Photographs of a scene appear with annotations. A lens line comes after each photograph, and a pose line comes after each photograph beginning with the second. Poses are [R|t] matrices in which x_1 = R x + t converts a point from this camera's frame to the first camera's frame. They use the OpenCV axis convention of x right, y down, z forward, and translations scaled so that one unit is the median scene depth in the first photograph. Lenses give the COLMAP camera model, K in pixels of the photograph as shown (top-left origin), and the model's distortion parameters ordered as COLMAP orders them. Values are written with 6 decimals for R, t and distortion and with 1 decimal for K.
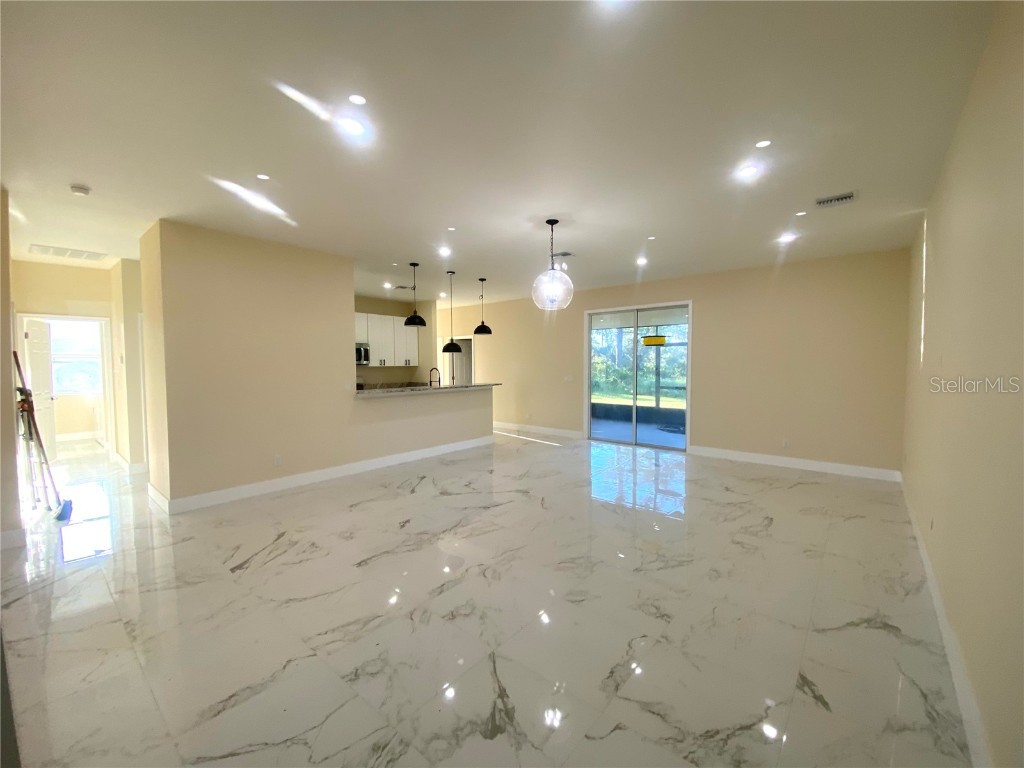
lens RADIAL K [[414.6, 0, 507.6], [0, 414.6, 383.3], [0, 0, 1]] dist [0.019007, -0.020869]
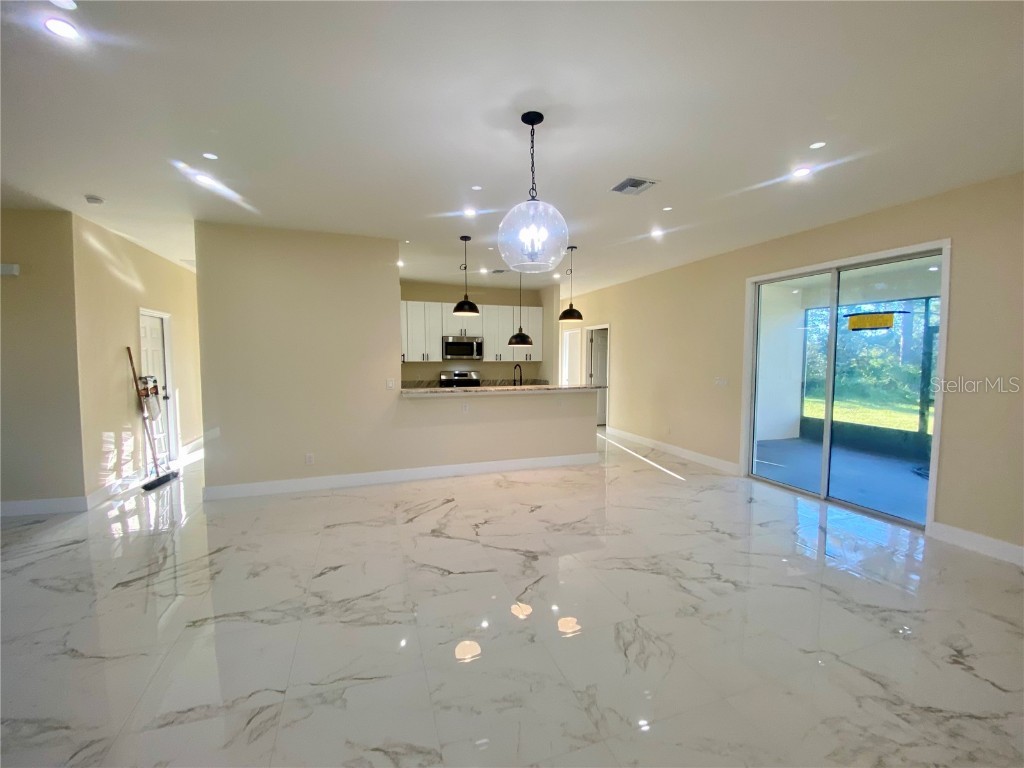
lens RADIAL K [[414.6, 0, 507.6], [0, 414.6, 383.3], [0, 0, 1]] dist [0.019007, -0.020869]
pose [[0.860173, 0.037593, -0.508615, 0.217813], [-0.029307, 0.999275, 0.024294, -0.018217], [0.509159, -0.005991, 0.860651, 0.271404]]
